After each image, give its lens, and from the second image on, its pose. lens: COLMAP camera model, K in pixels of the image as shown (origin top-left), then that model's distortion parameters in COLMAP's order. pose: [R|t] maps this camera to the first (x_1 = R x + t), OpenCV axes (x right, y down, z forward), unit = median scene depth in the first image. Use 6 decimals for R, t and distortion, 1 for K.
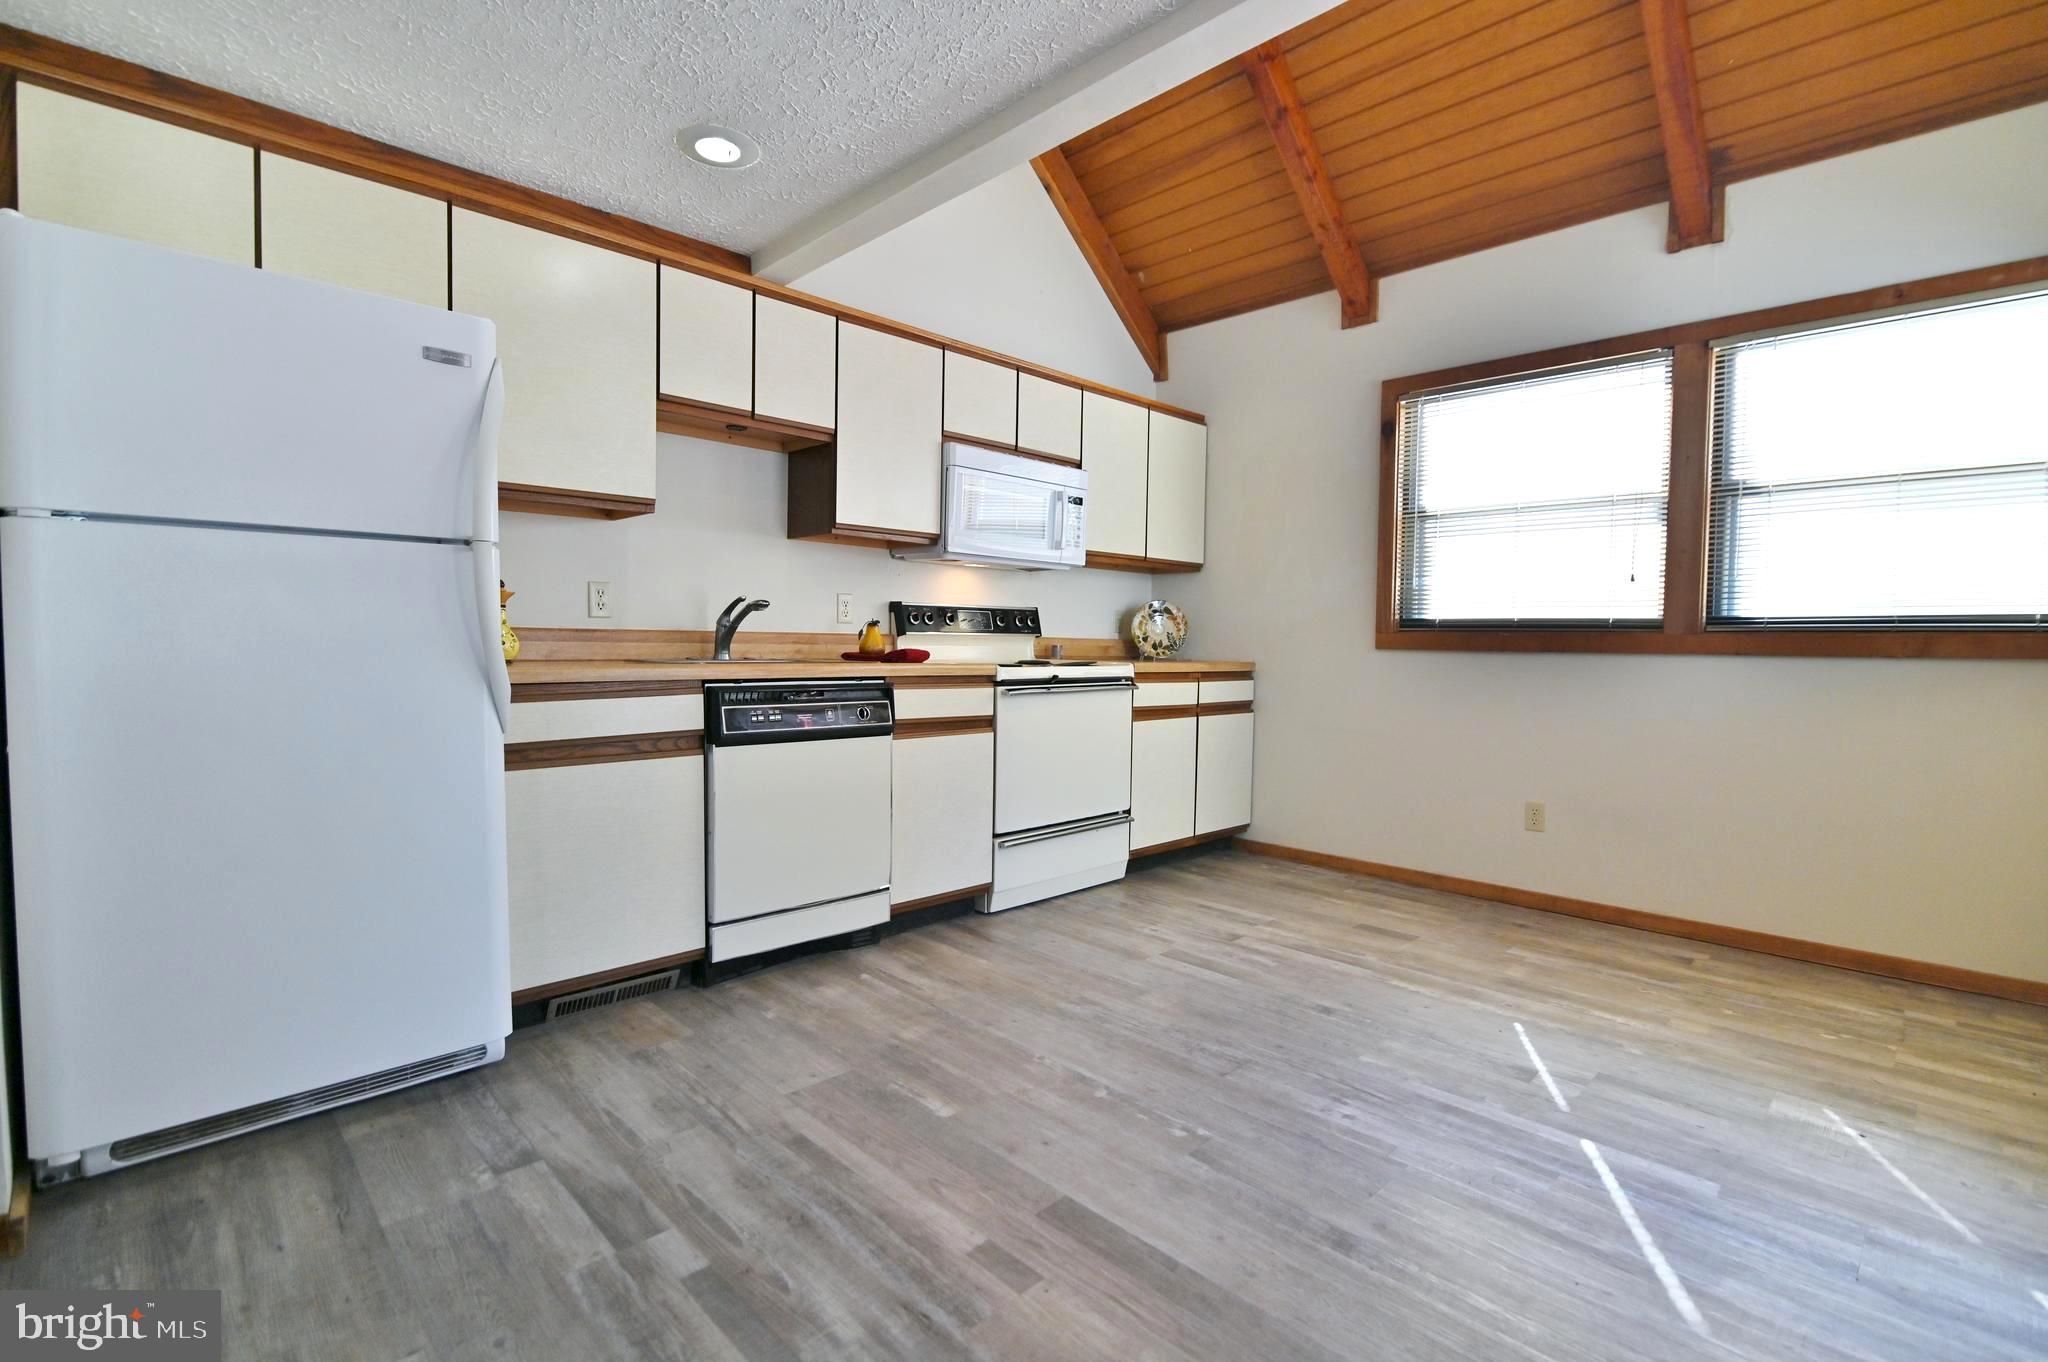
lens RADIAL K [[929.3, 0, 1023.6], [0, 929.3, 684.4], [0, 0, 1]] dist [-0.023615, 0.002640]
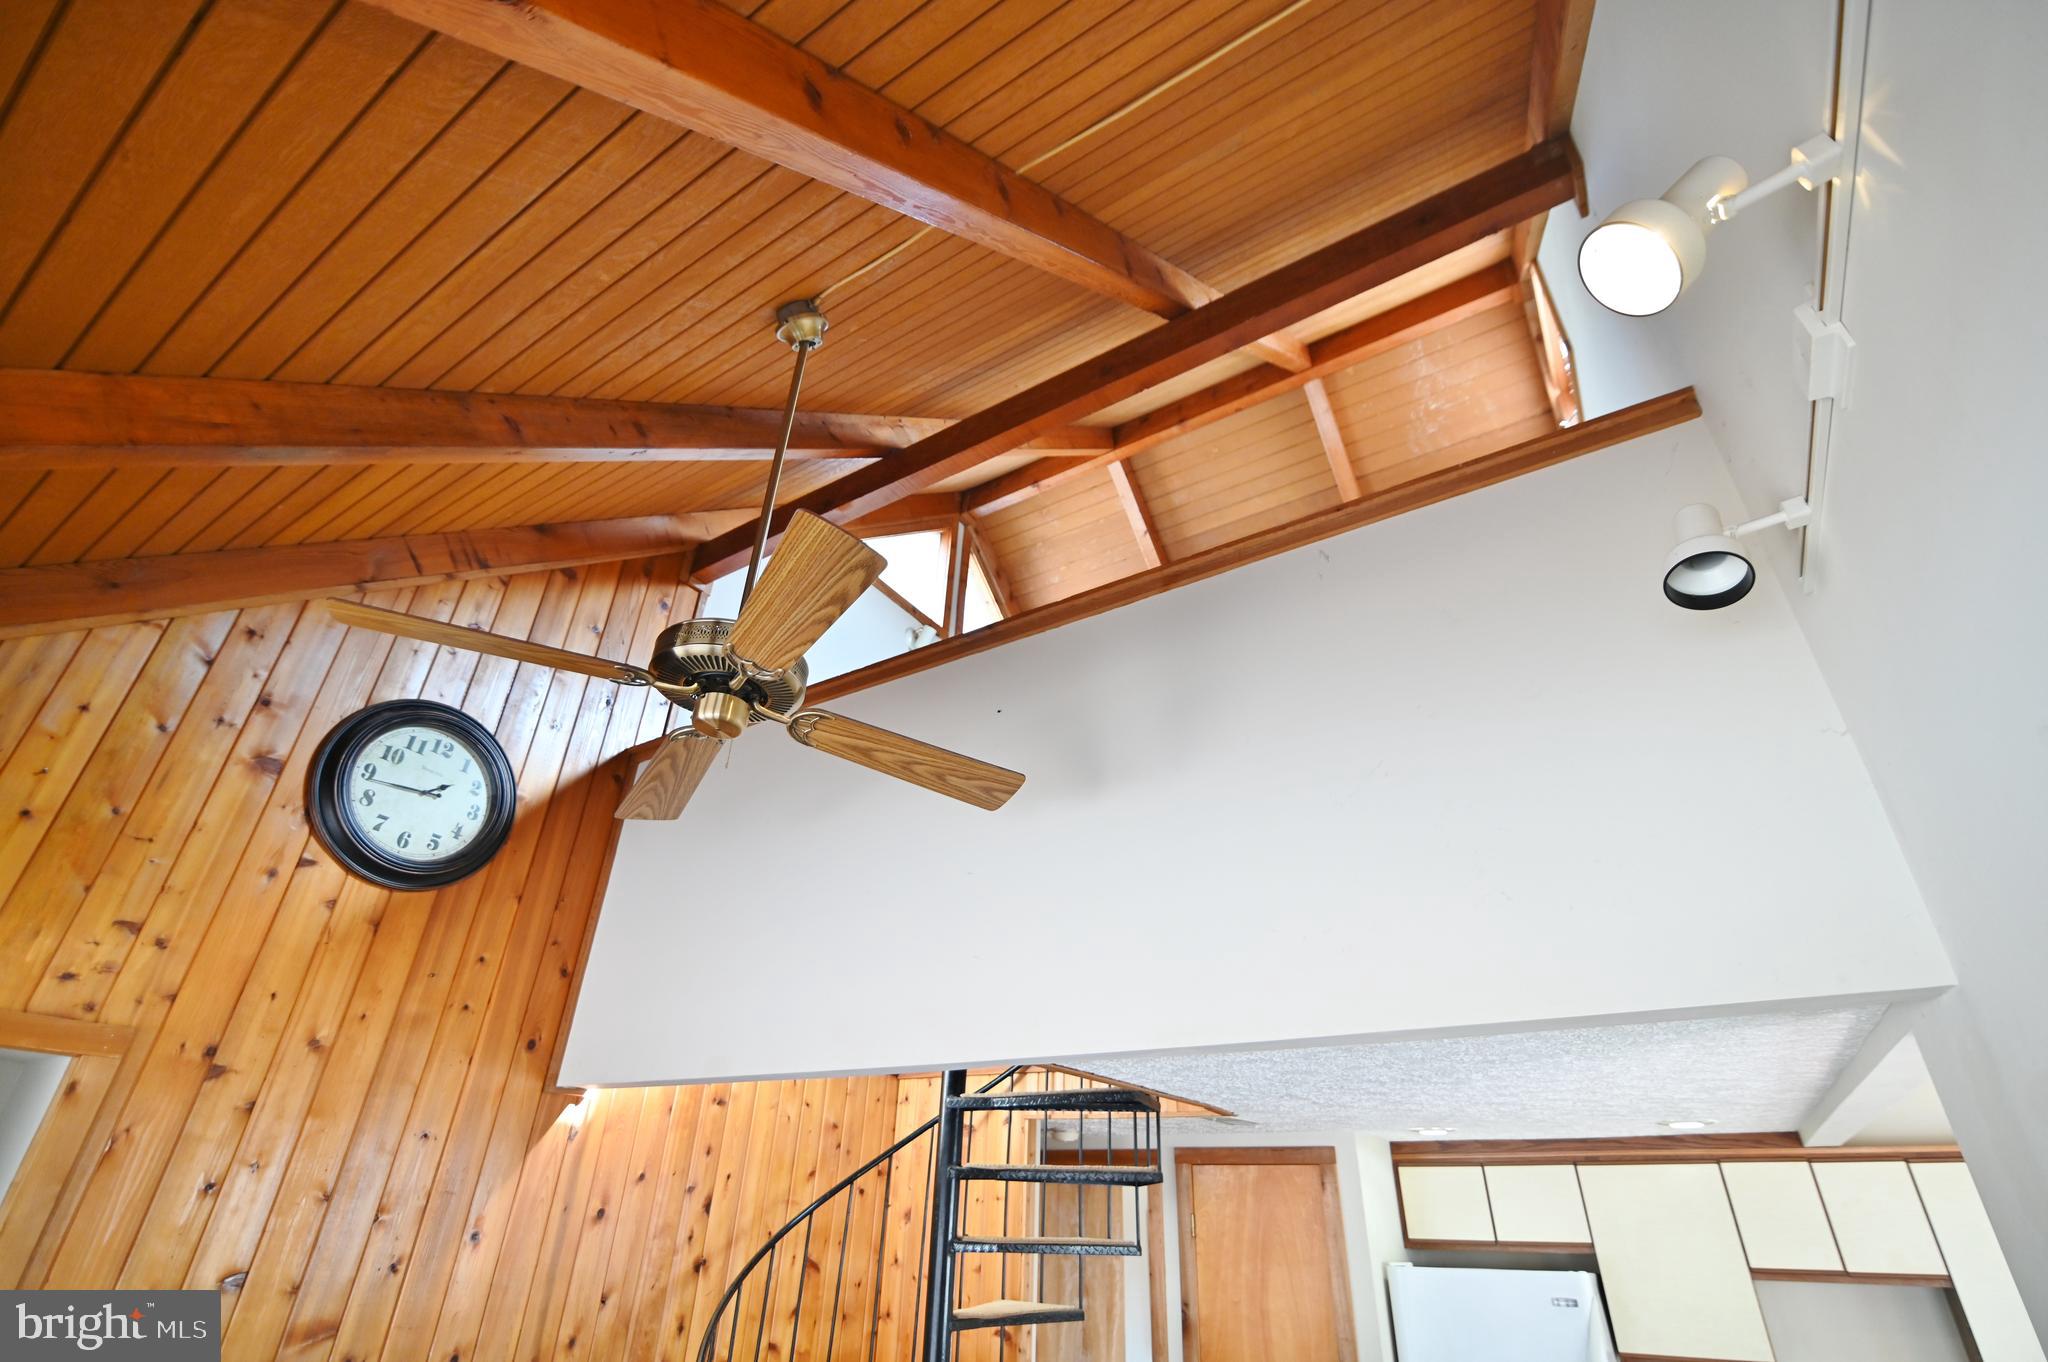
lens RADIAL K [[929.3, 0, 1026.5], [0, 929.3, 687.4], [0, 0, 1]] dist [-0.023615, 0.002640]
pose [[0.224010, -0.494158, -0.840016, 0.766736], [-0.070574, 0.851432, -0.519694, -0.230914], [0.972028, 0.175700, 0.155855, -0.326743]]
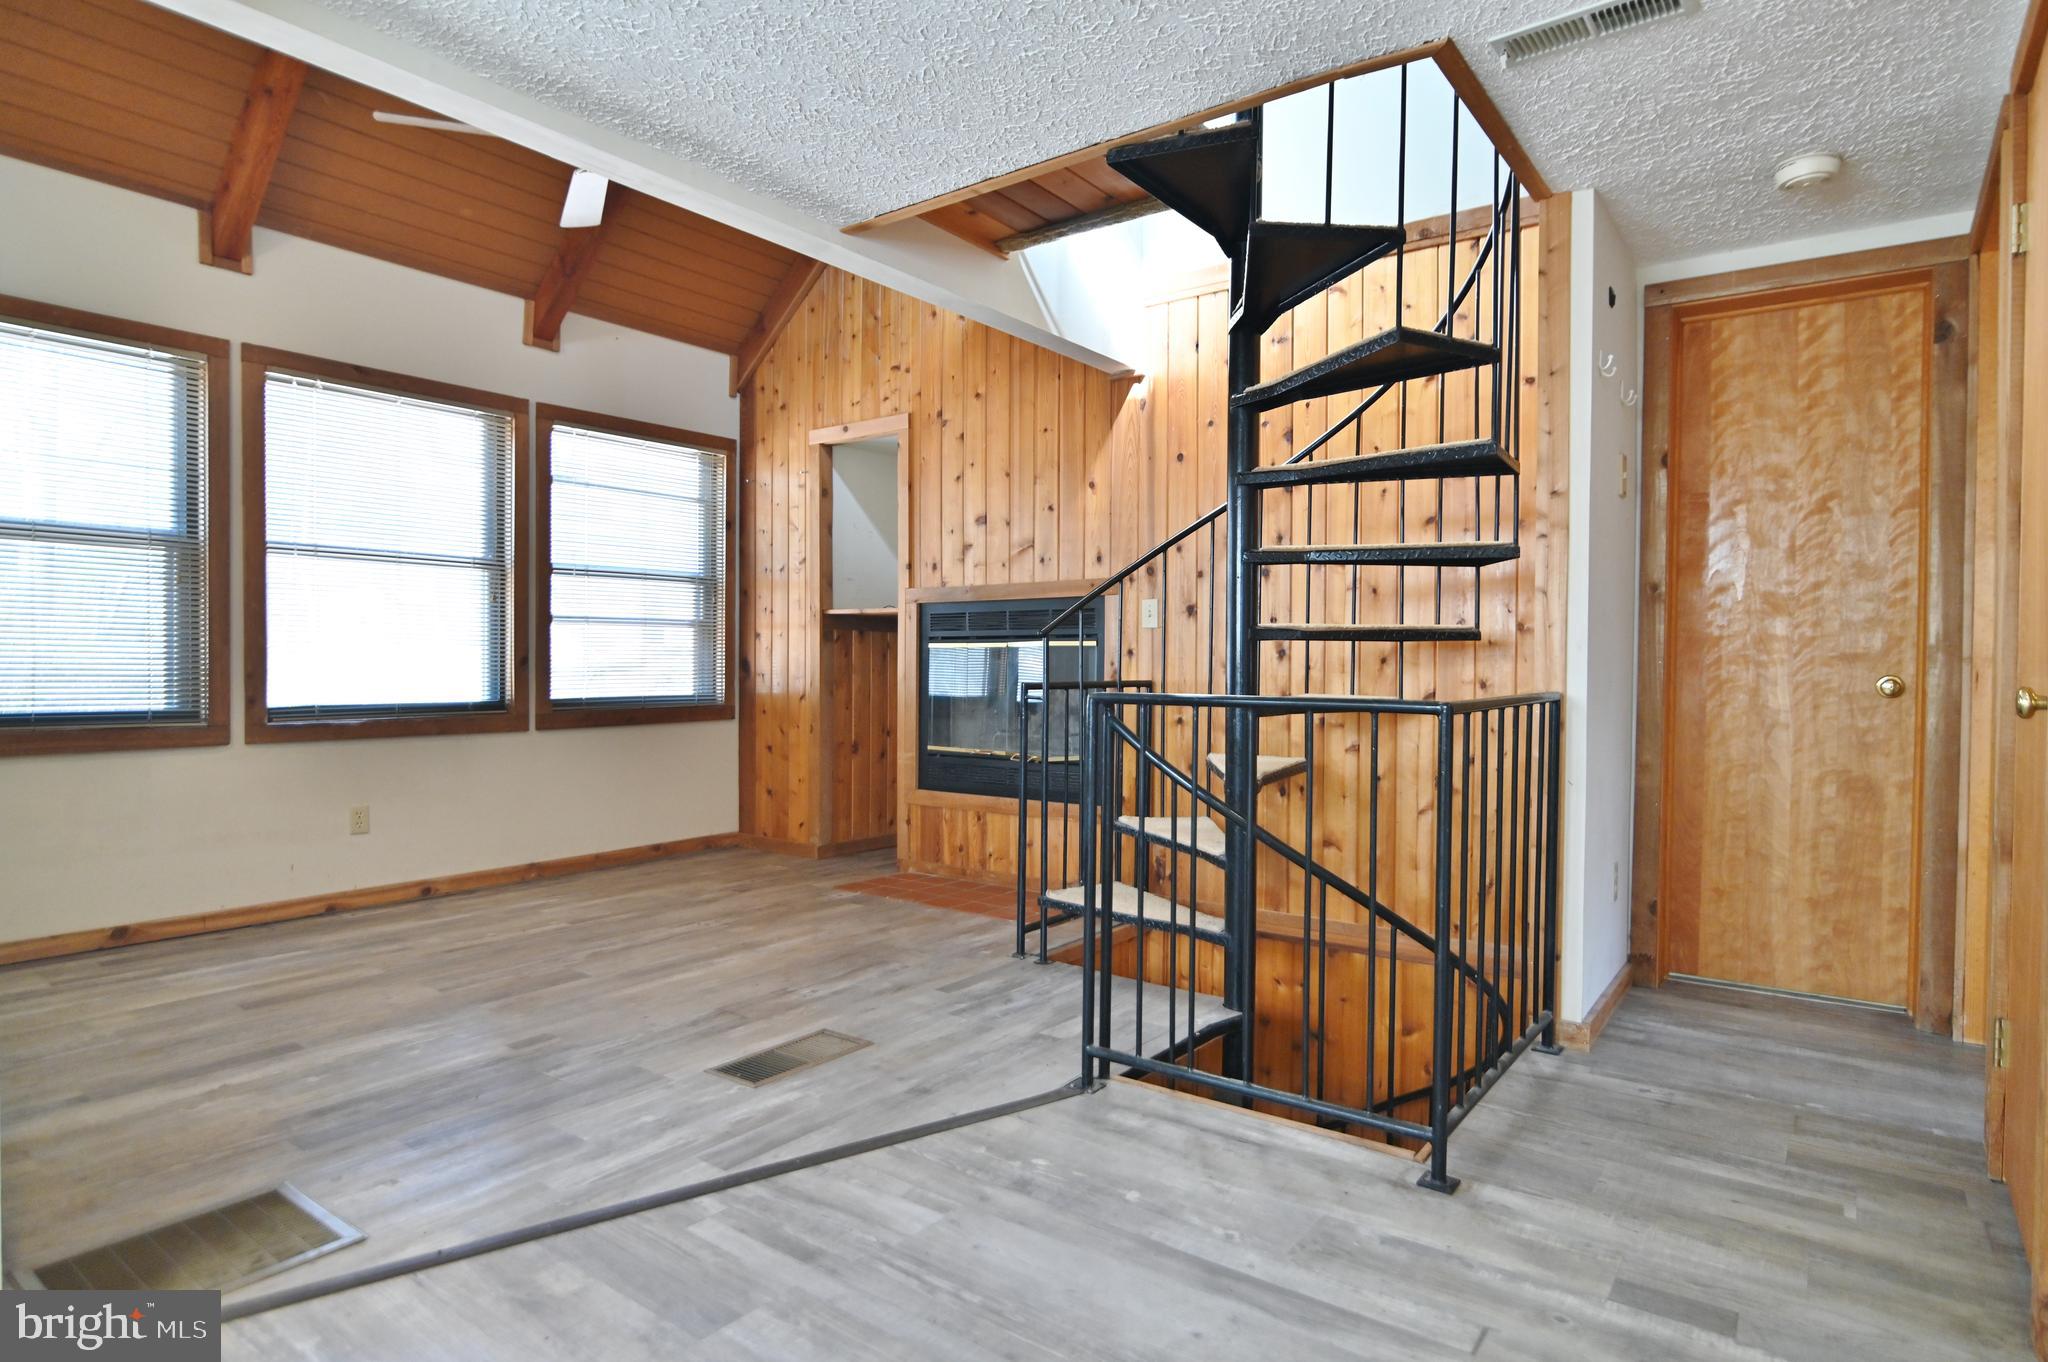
lens RADIAL K [[1123.8, 0, 1031.6], [0, 1123.8, 679.1], [0, 0, 1]] dist [-0.010544, -0.000617]
pose [[-0.986397, -0.015074, -0.163690, 0.001952], [-0.025013, 0.997955, 0.058827, -0.036769], [0.162469, 0.062121, -0.984756, 0.815725]]
